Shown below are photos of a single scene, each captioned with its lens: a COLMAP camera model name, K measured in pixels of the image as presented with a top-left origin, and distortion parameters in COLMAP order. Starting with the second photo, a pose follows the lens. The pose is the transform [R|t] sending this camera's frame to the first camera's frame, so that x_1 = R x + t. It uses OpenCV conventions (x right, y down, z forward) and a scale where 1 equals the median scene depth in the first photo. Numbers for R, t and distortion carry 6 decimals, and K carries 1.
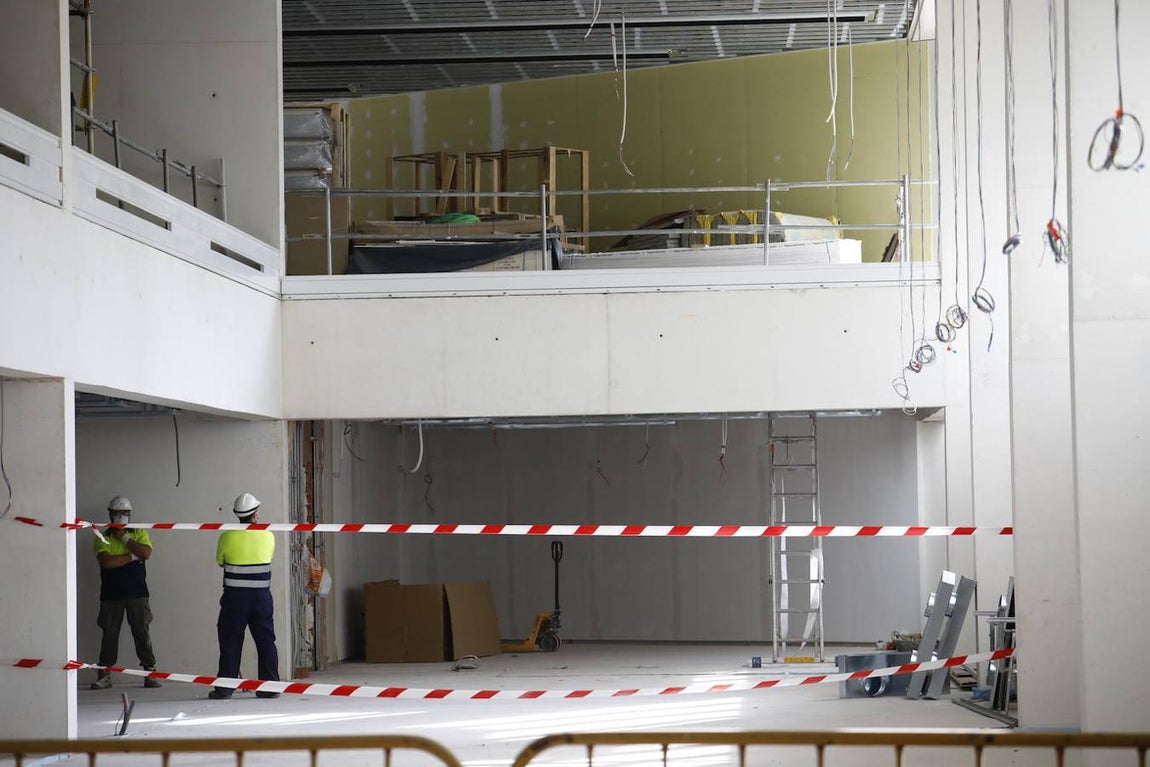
lens RADIAL K [[3643.9, 0, 569.9], [0, 3643.9, 377.4], [0, 0, 1]] dist [0.467809, 0.000000]
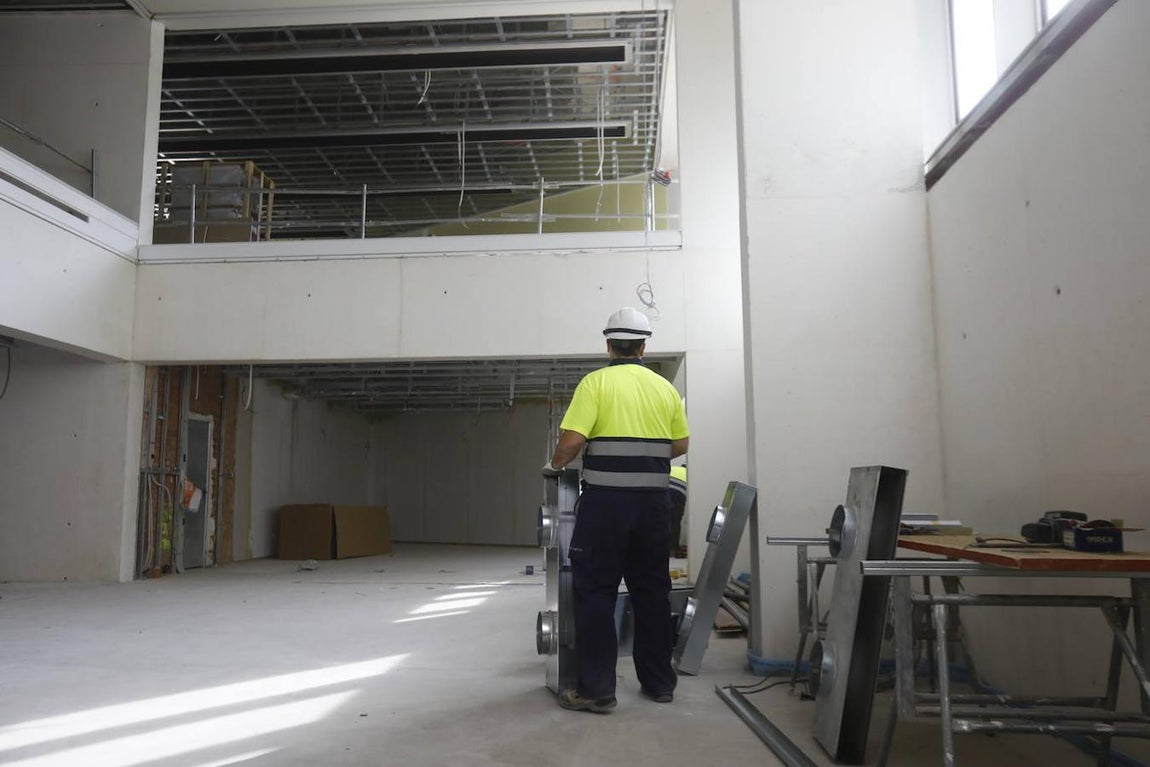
lens RADIAL K [[924.0, 0, 575.1], [0, 924.0, 383.6], [0, 0, 1]] dist [0.028658, 0.011770]
pose [[0.999657, 0.023679, 0.011146, 0.062287], [-0.022556, 0.995511, -0.091914, 0.042895], [-0.013273, 0.091632, 0.995705, 0.679552]]
